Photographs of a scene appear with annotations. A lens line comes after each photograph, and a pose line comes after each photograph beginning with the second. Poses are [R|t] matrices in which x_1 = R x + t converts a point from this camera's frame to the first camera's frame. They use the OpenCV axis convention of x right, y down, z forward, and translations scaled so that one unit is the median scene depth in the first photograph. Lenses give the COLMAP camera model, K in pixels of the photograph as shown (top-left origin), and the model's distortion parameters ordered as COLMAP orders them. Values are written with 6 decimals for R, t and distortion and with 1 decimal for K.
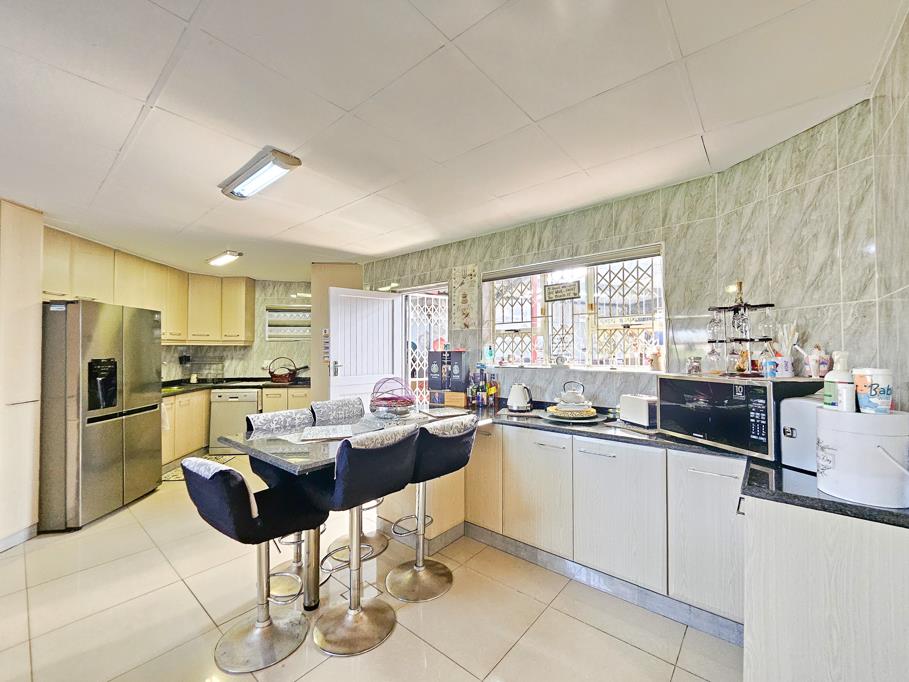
lens RADIAL K [[374.3, 0, 453.8], [0, 374.3, 345.4], [0, 0, 1]] dist [-0.001486, 0.000071]
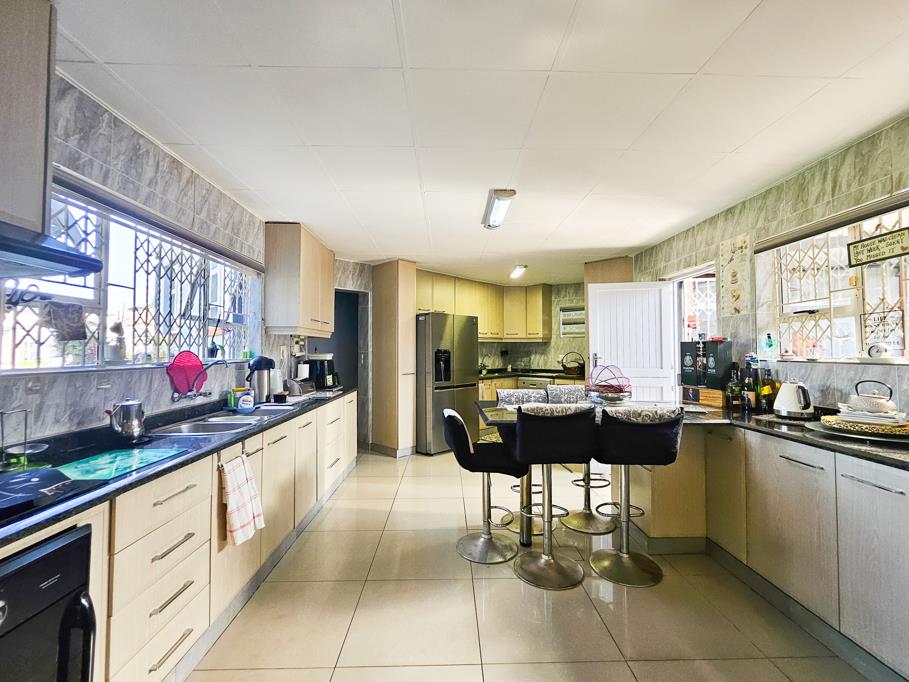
lens RADIAL K [[381.3, 0, 454.5], [0, 381.3, 341.0], [0, 0, 1]] dist [0.000343, 0.000250]
pose [[0.664783, -0.015194, -0.746882, 0.261815], [0.005729, 0.999867, -0.015242, 0.024804], [0.747014, 0.005853, 0.664782, -0.014274]]
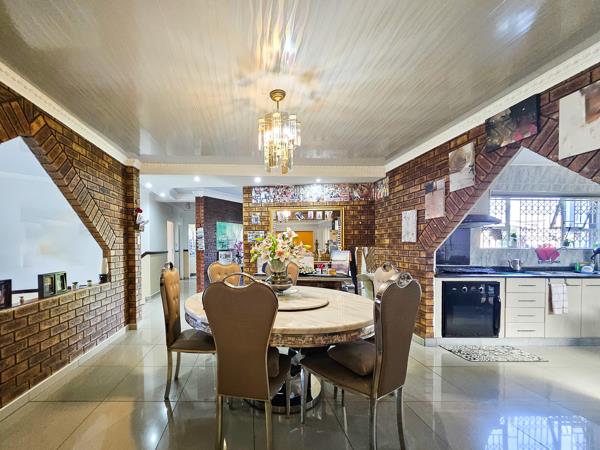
lens RADIAL K [[205.7, 0, 299.8], [0, 205.7, 245.3], [0, 0, 1]] dist [0.000313, 0.000065]
pose [[-0.754022, -0.002130, -0.656846, 0.864767], [0.003093, 0.999972, -0.006794, 0.043195], [0.656842, -0.007155, -0.753995, 0.059373]]
